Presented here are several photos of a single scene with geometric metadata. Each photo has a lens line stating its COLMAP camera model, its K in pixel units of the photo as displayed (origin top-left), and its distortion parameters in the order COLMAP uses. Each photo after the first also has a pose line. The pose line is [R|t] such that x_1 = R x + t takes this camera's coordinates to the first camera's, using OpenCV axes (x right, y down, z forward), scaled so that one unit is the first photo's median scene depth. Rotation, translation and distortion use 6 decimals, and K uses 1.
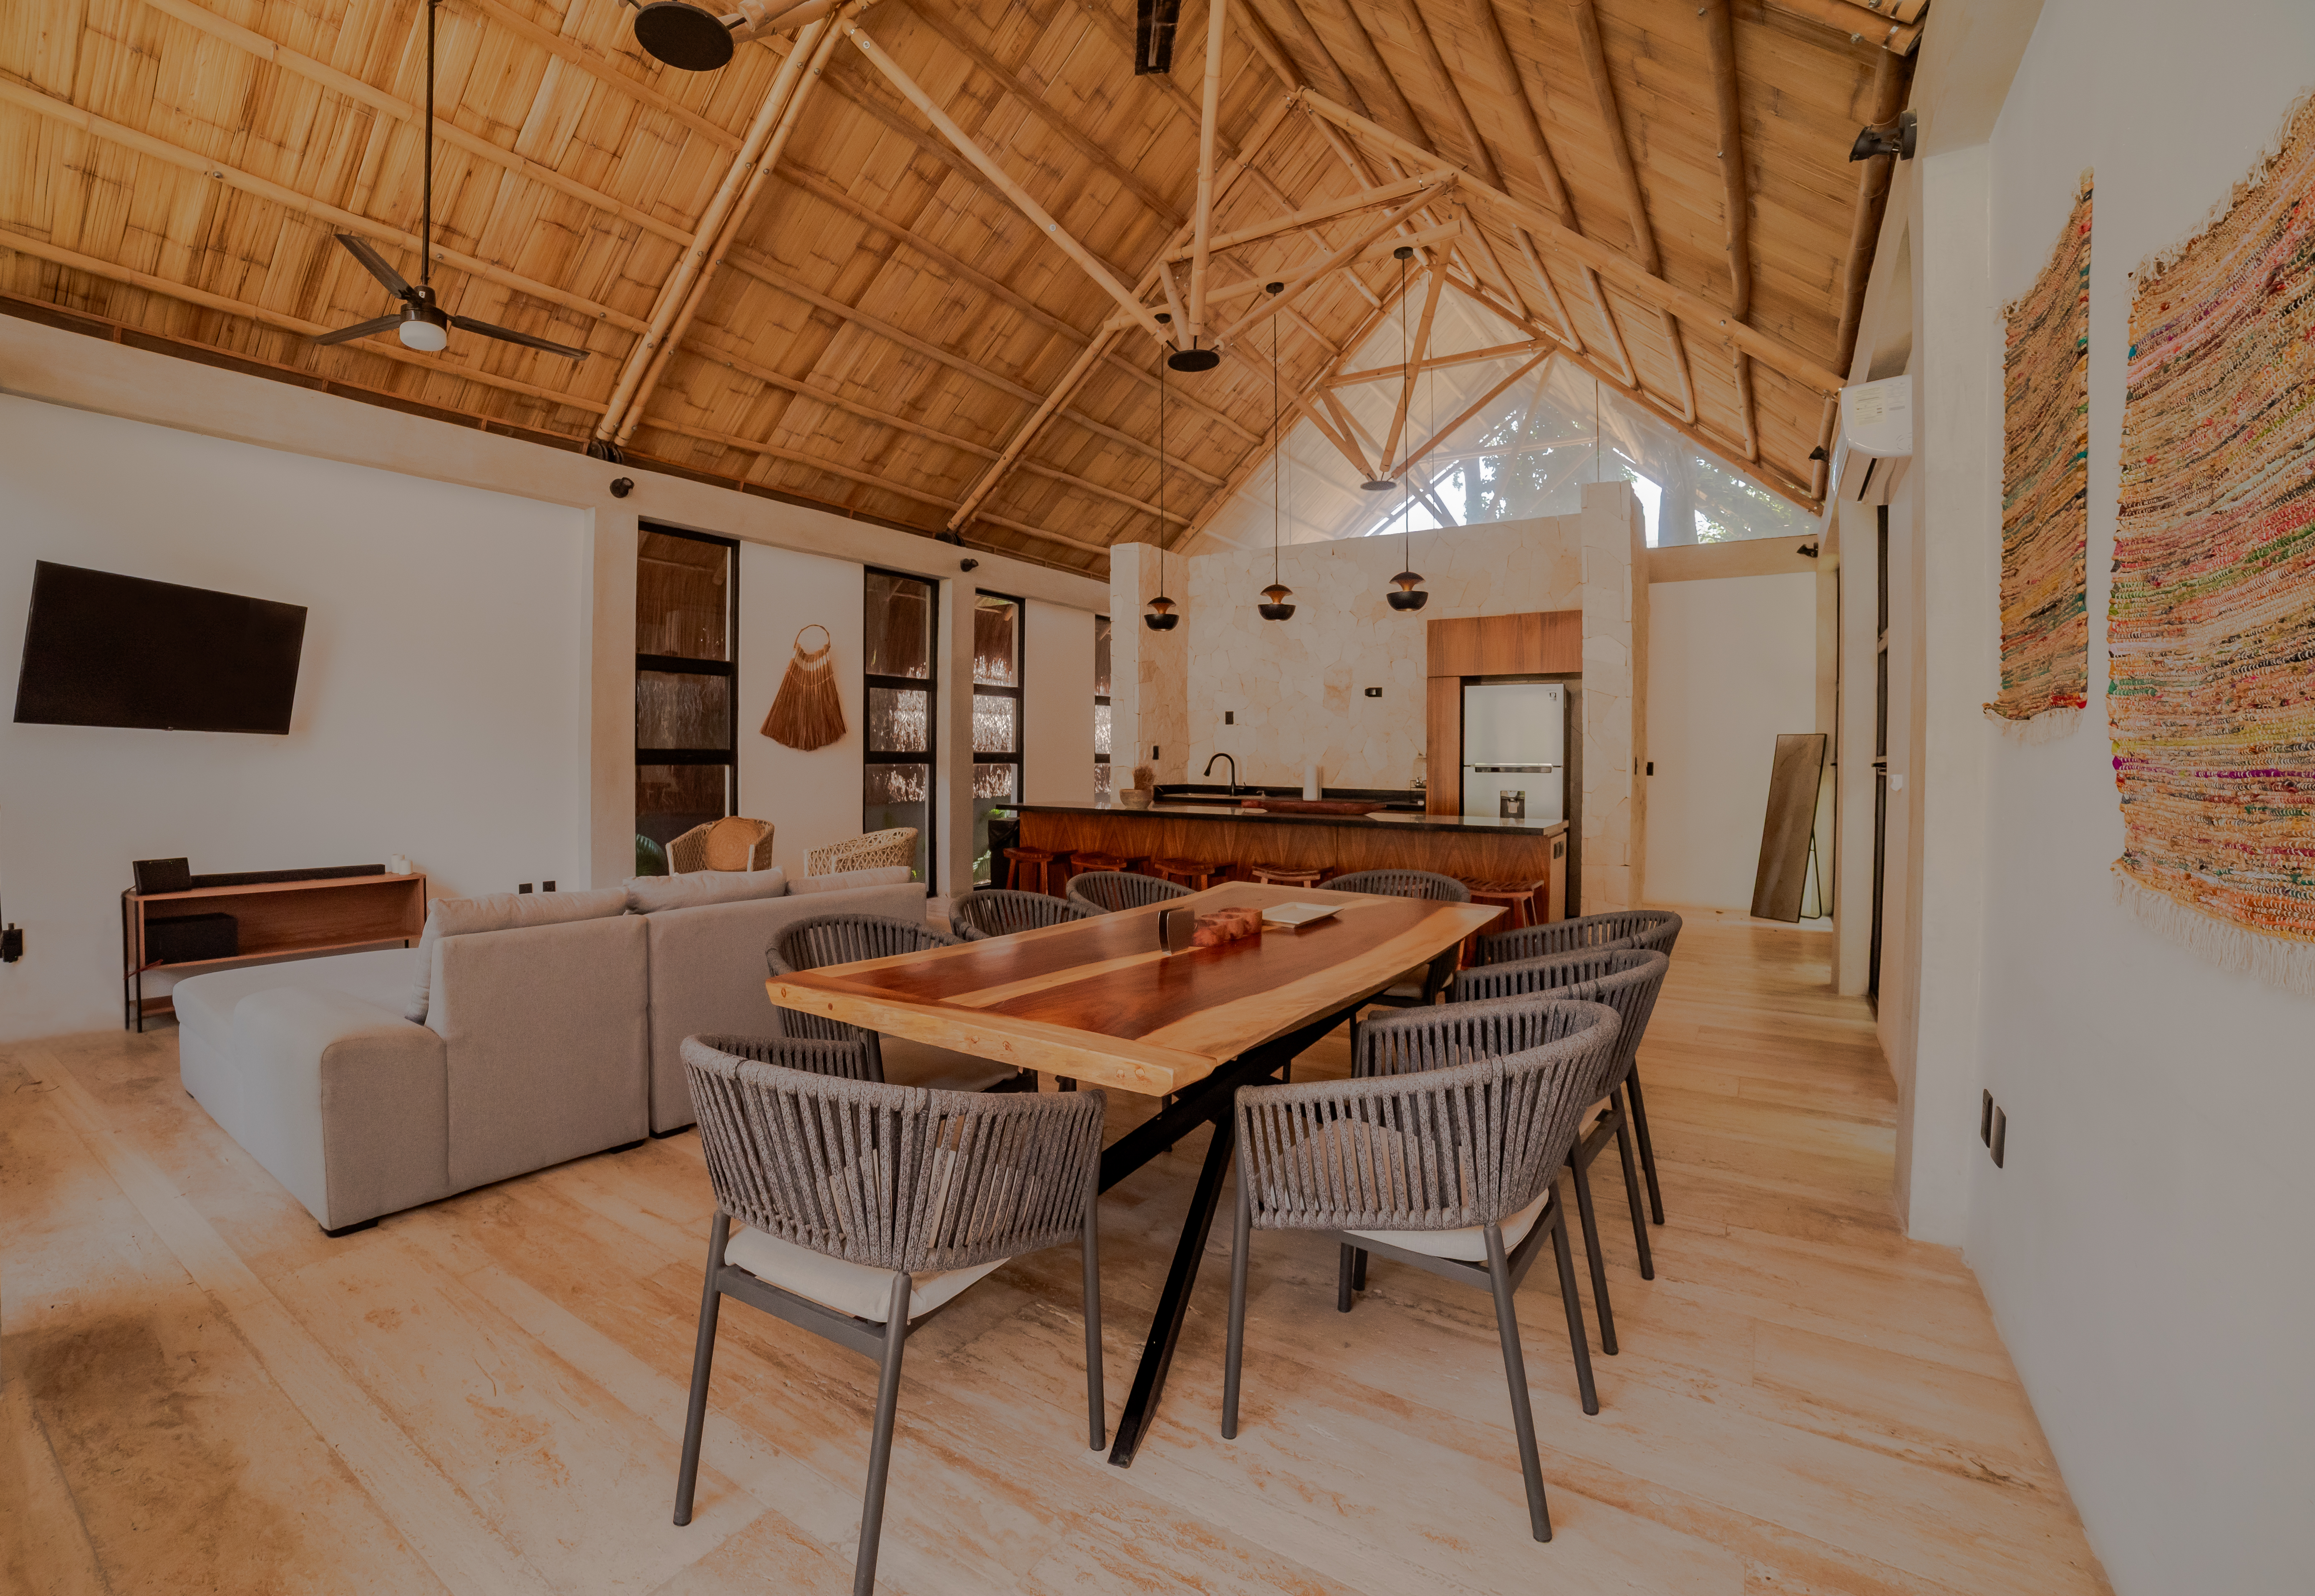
lens RADIAL K [[1048.0, 0, 1089.4], [0, 1048.0, 792.0], [0, 0, 1]] dist [-0.075159, 0.000140]
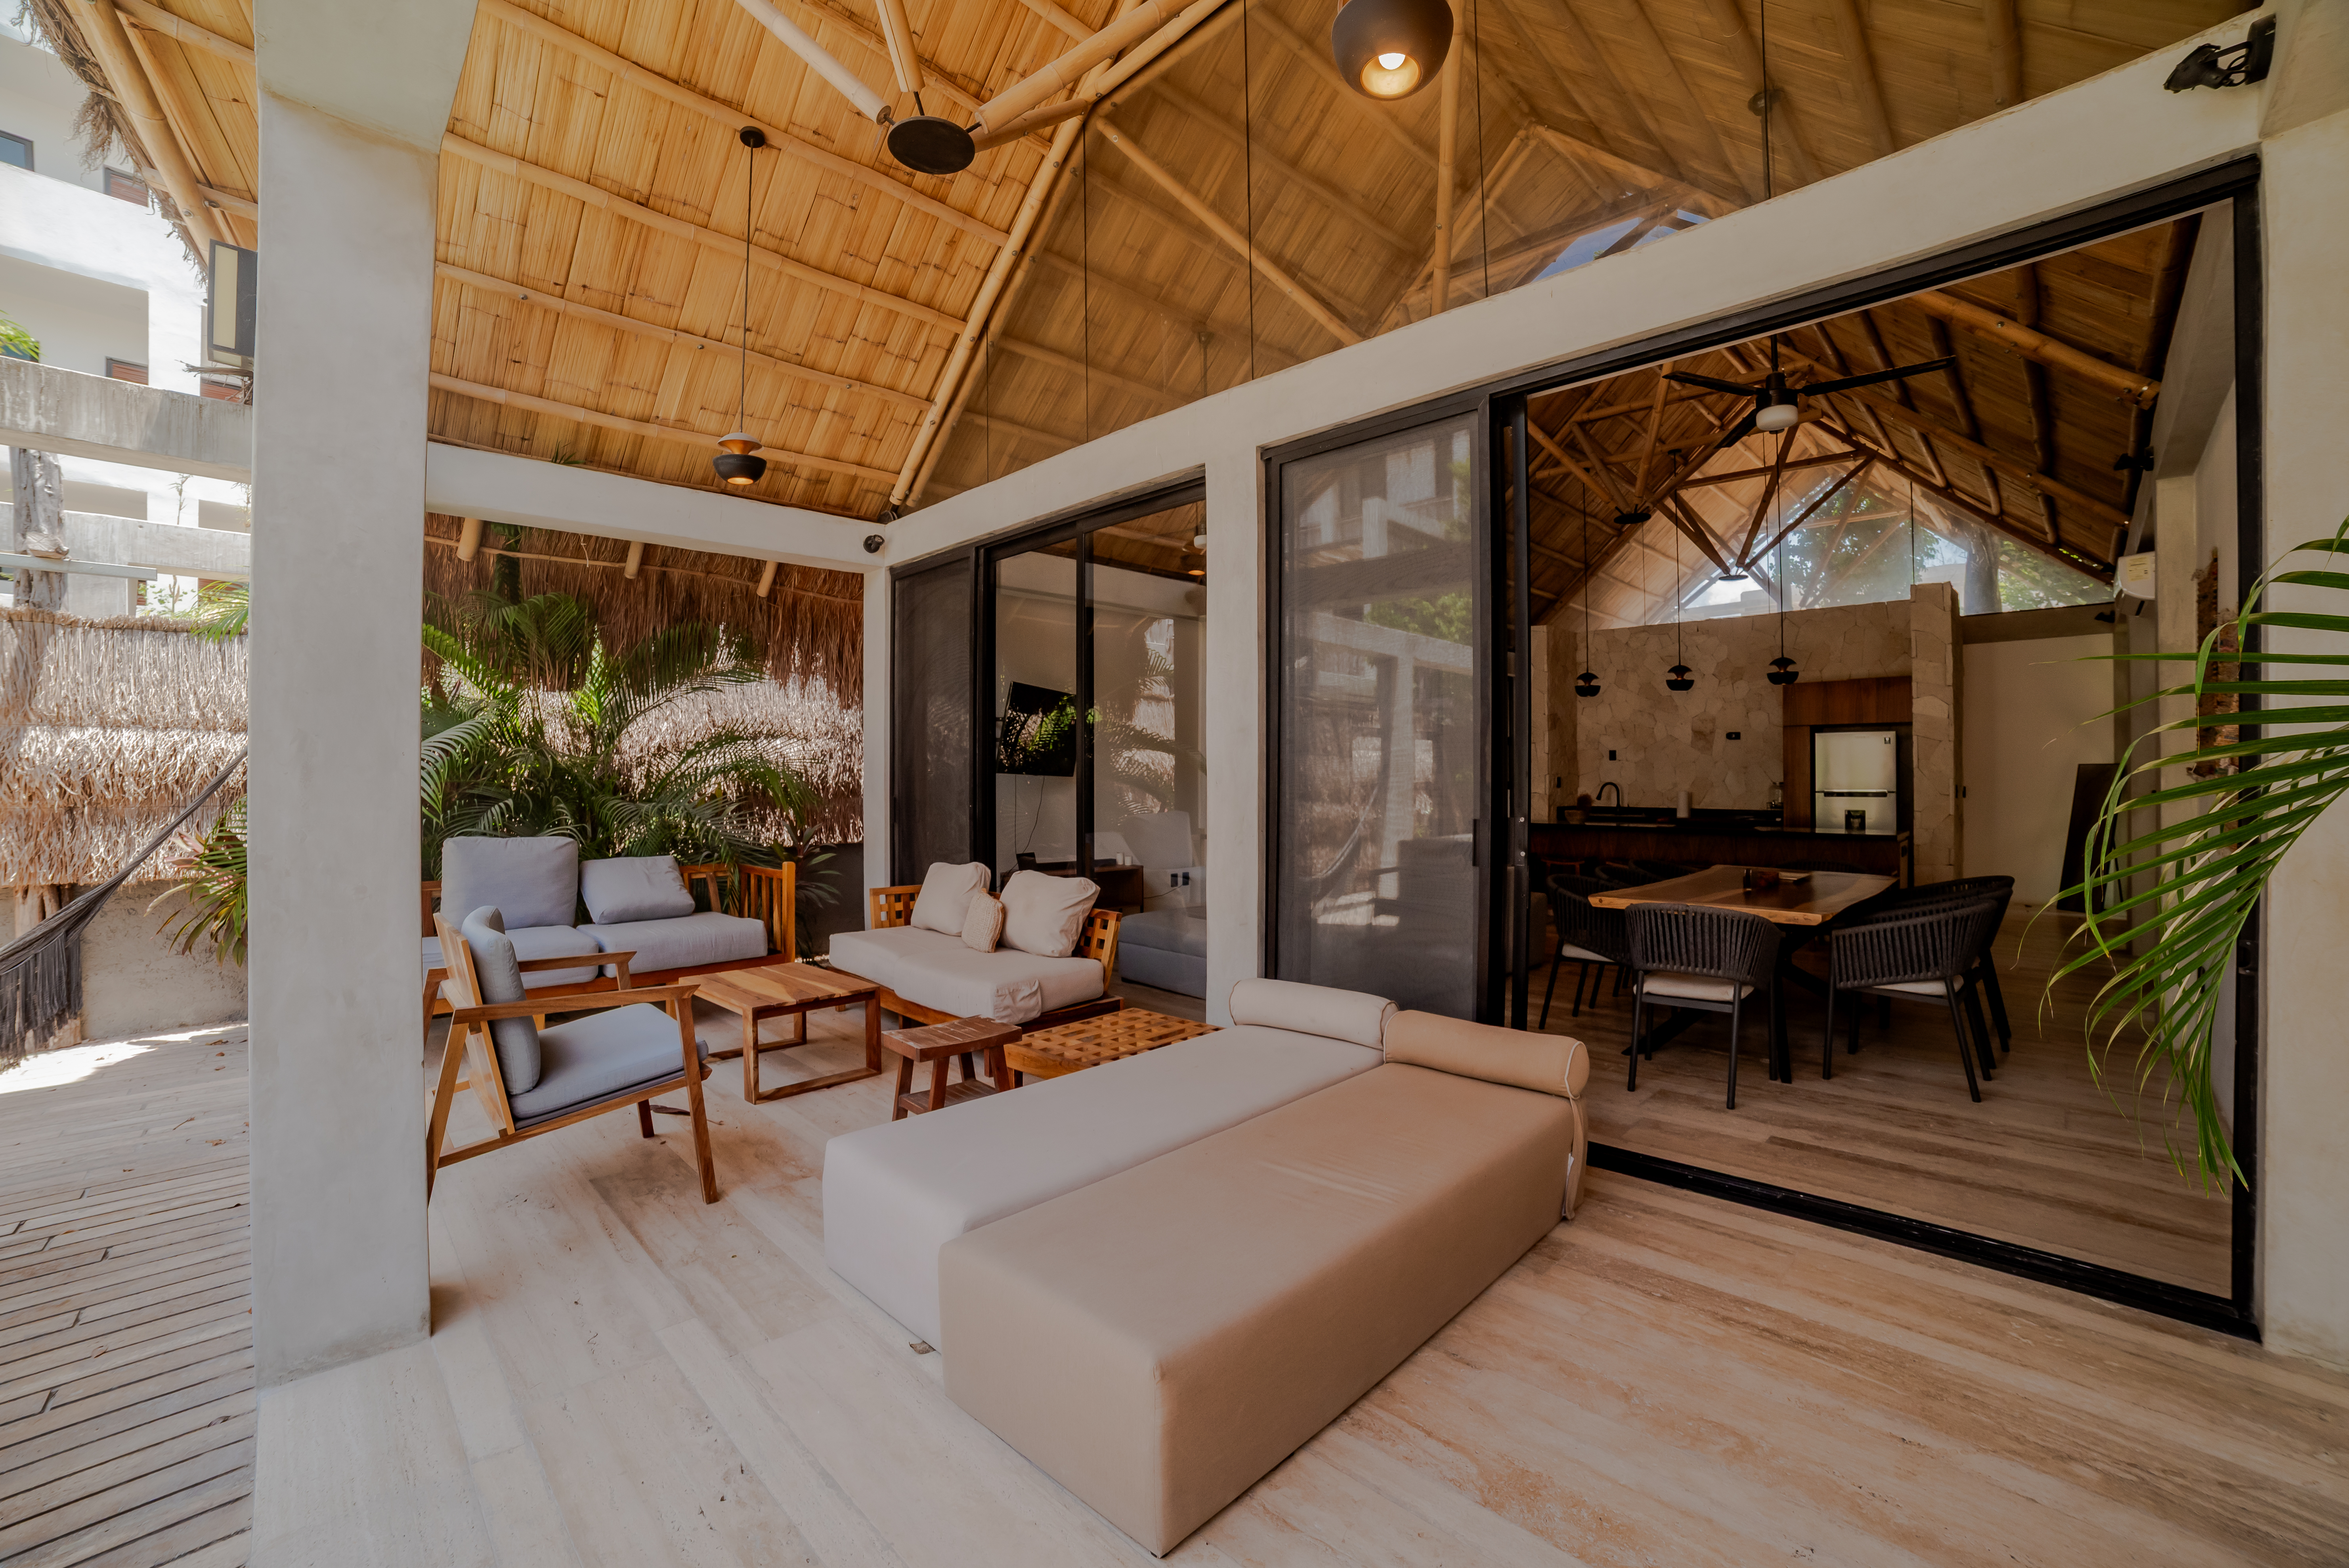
lens RADIAL K [[1038.4, 0, 1208.8], [0, 1038.4, 773.6], [0, 0, 1]] dist [-0.050566, 0.036486]
pose [[0.993448, -0.006007, -0.114131, -0.260323], [0.001743, 0.999298, -0.037431, -0.000130], [0.114275, 0.036987, 0.992760, -0.400719]]
